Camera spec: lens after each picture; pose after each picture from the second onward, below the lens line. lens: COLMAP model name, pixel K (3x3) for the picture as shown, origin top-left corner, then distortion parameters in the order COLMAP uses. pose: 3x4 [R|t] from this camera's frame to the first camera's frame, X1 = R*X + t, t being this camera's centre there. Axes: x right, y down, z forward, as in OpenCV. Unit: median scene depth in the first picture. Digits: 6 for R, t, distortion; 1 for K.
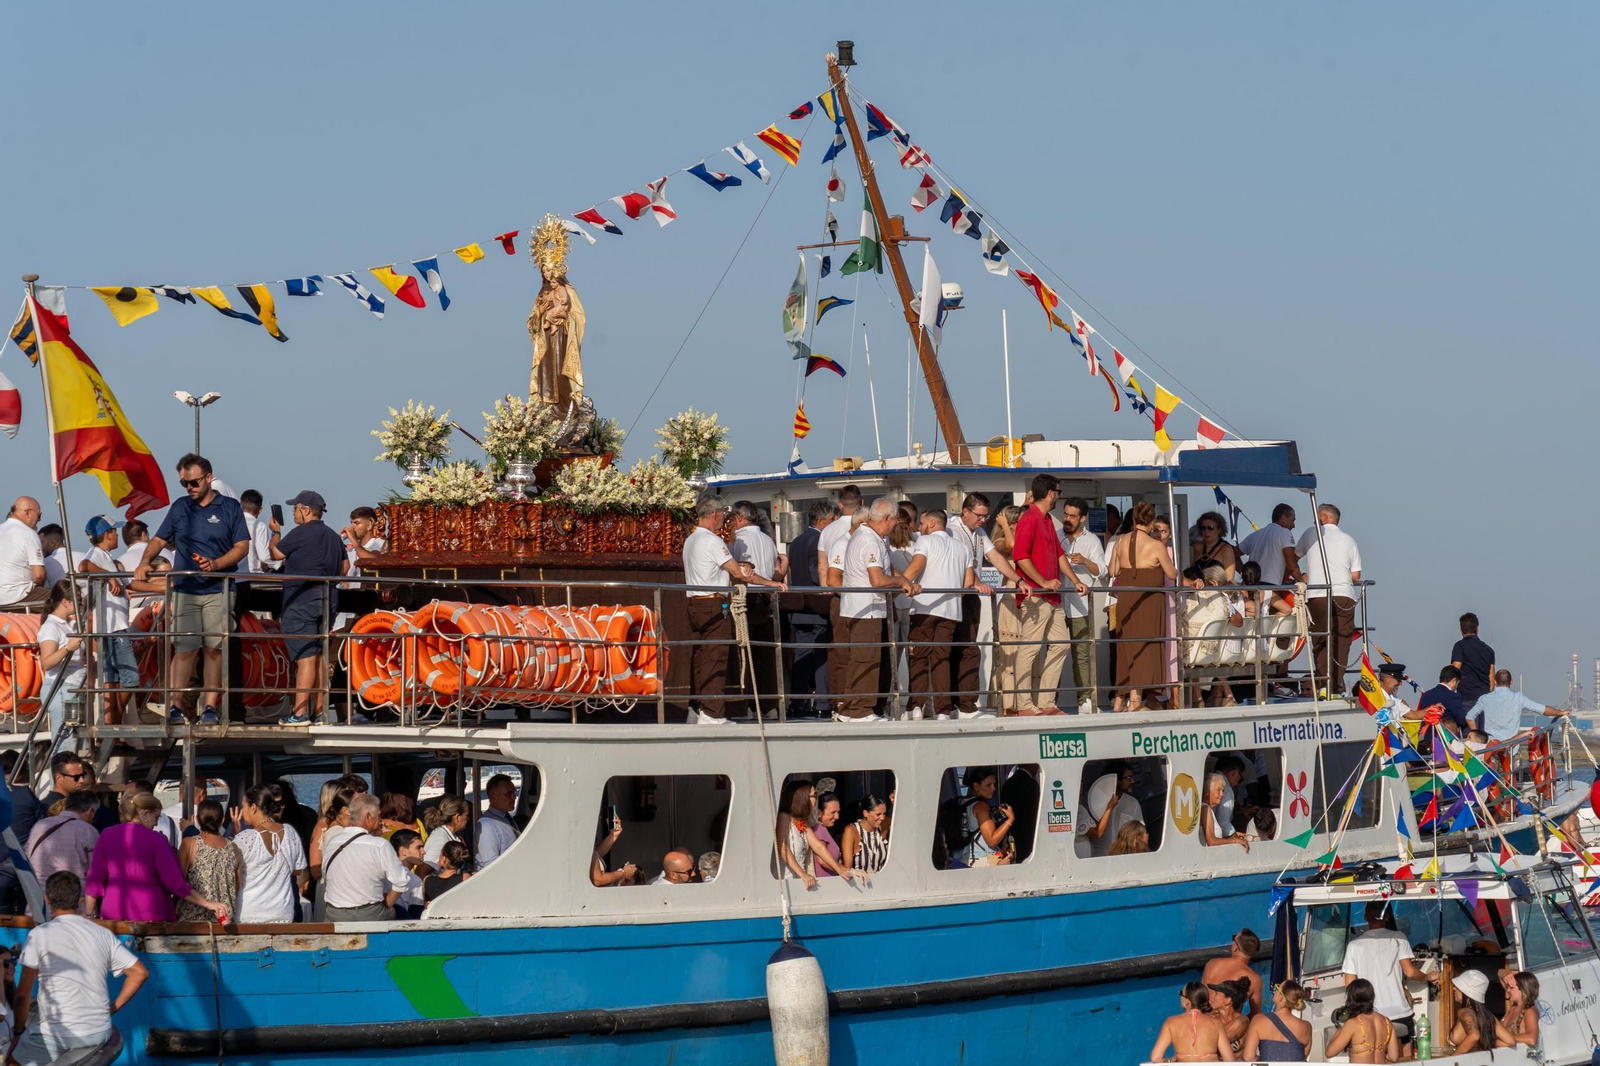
lens RADIAL K [[5191.2, 0, 800.9], [0, 5191.2, 594.8], [0, 0, 1]] dist [0.298461, 0.000000]
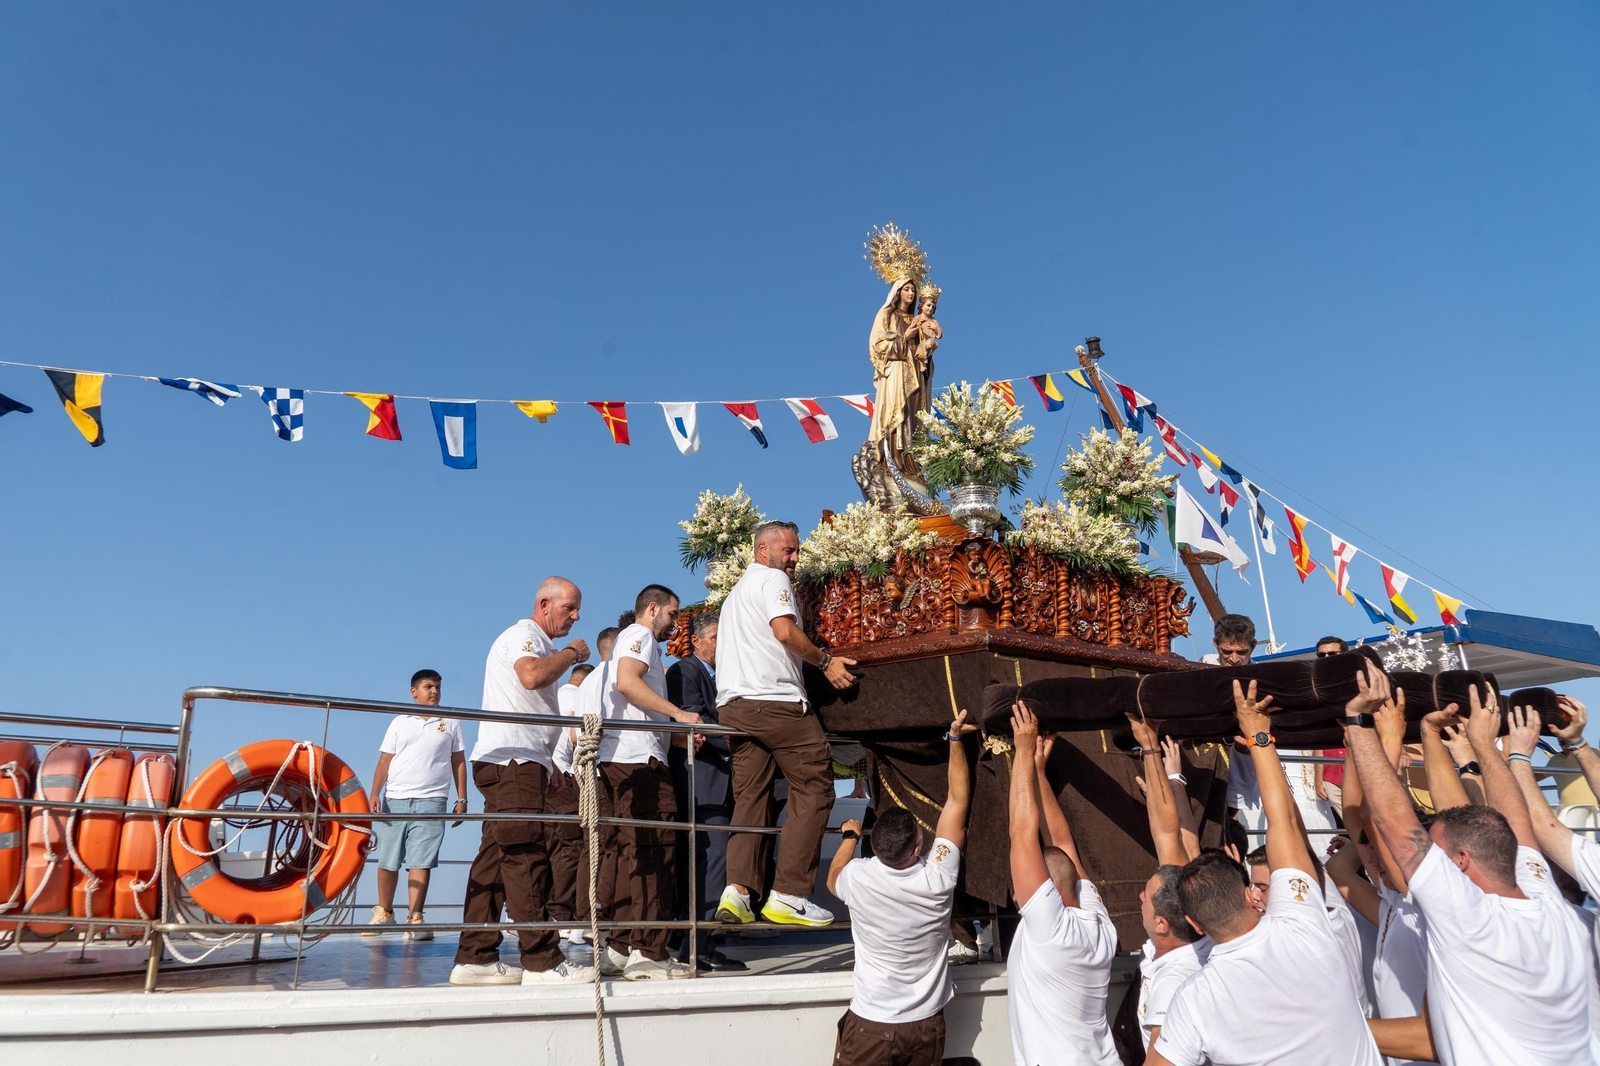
lens RADIAL K [[1066.7, 0, 814.1], [0, 1066.7, 531.0], [0, 0, 1]] dist [-0.017206, -0.002108]
pose [[0.892289, -0.130301, -0.432253, 0.060969], [0.002027, 0.958591, -0.284780, 0.011593], [0.451461, 0.253229, 0.855604, 0.892867]]
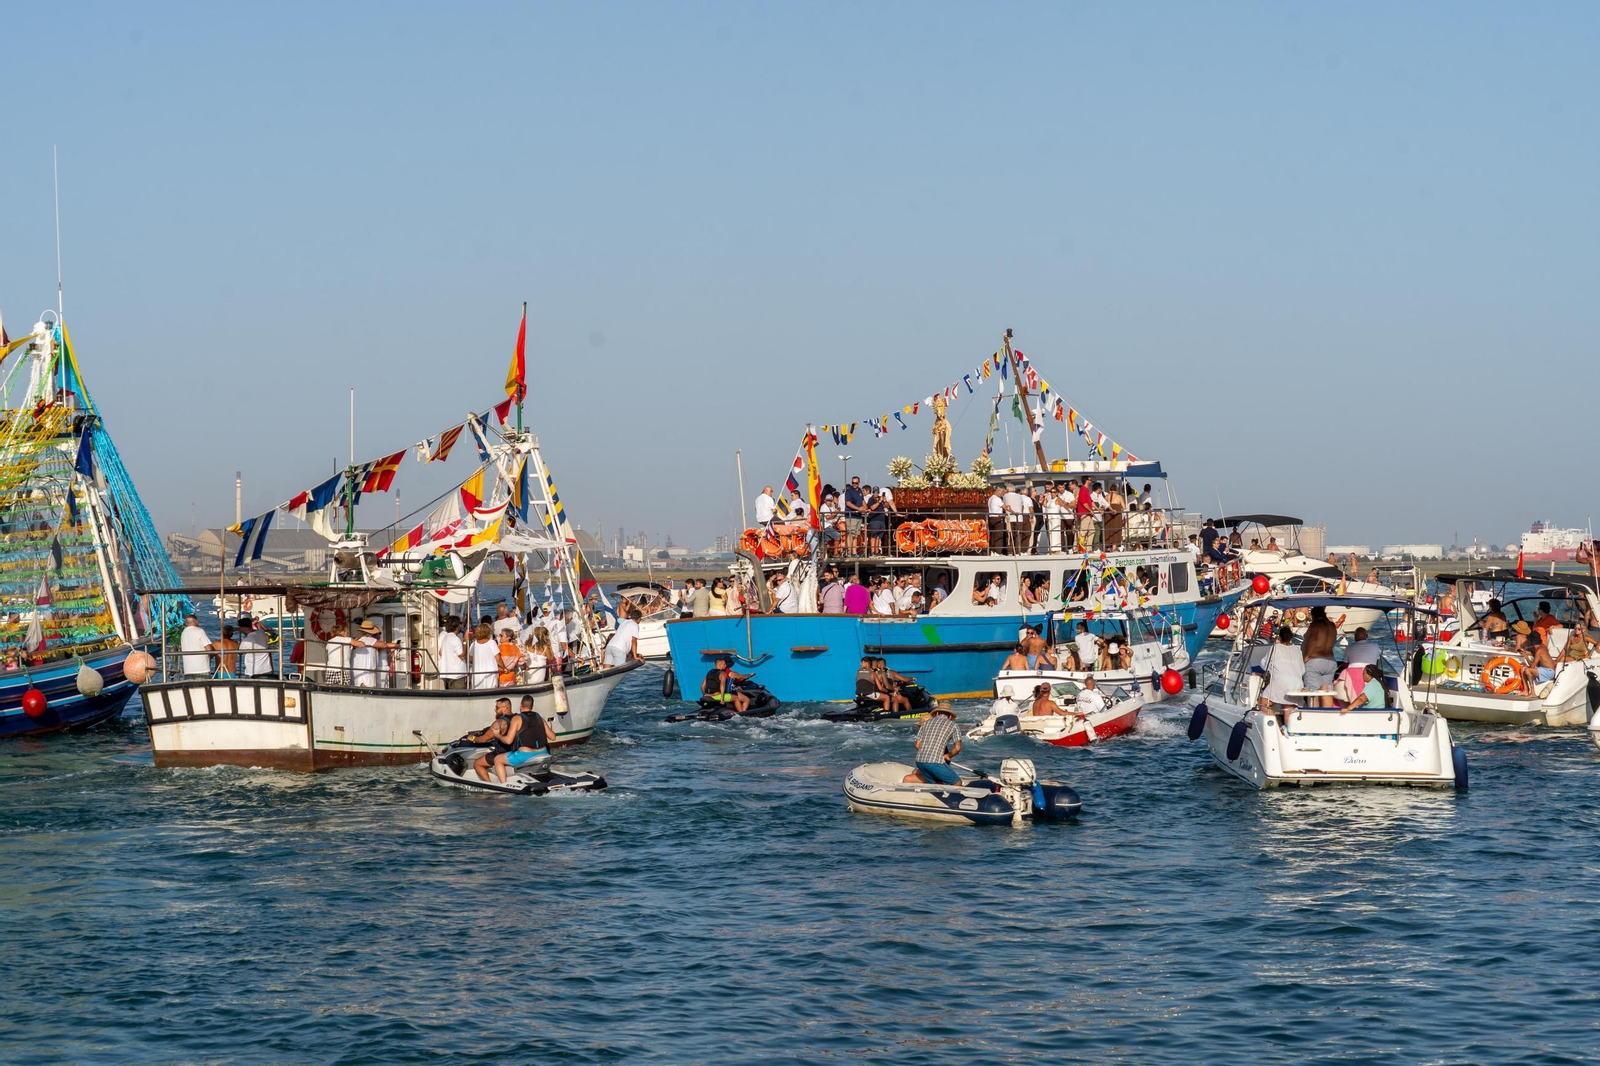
lens RADIAL K [[3183.5, 0, 801.1], [0, 3183.5, 532.4], [0, 0, 1]] dist [-0.027325, 0.000000]
pose [[0.999190, -0.011332, 0.038616, -0.212937], [0.011057, 0.999912, 0.007347, -0.005748], [-0.038696, -0.006915, 0.999227, -0.951115]]
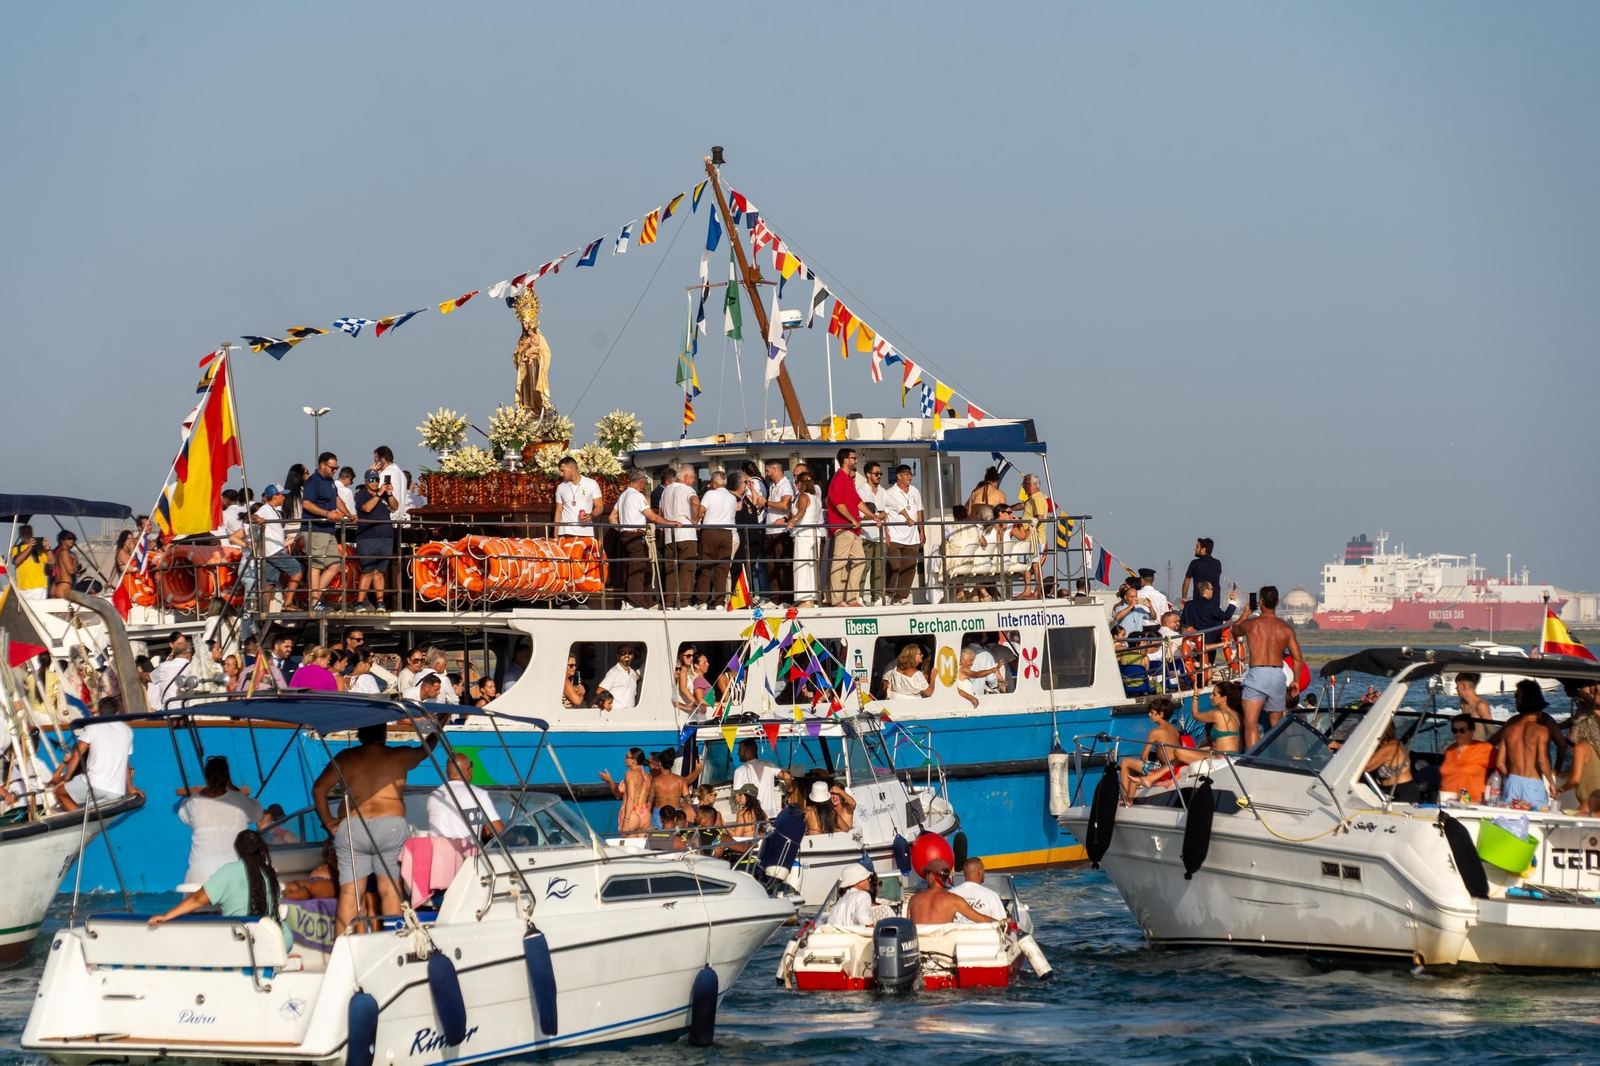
lens RADIAL K [[7972.3, 0, 798.2], [0, 7972.3, 538.5], [0, 0, 1]] dist [0.601192, 0.000000]
pose [[0.999896, -0.007914, 0.012061, 0.003798], [0.007881, 0.999965, 0.002821, -0.003915], [-0.012082, -0.002726, 0.999923, -1.441055]]
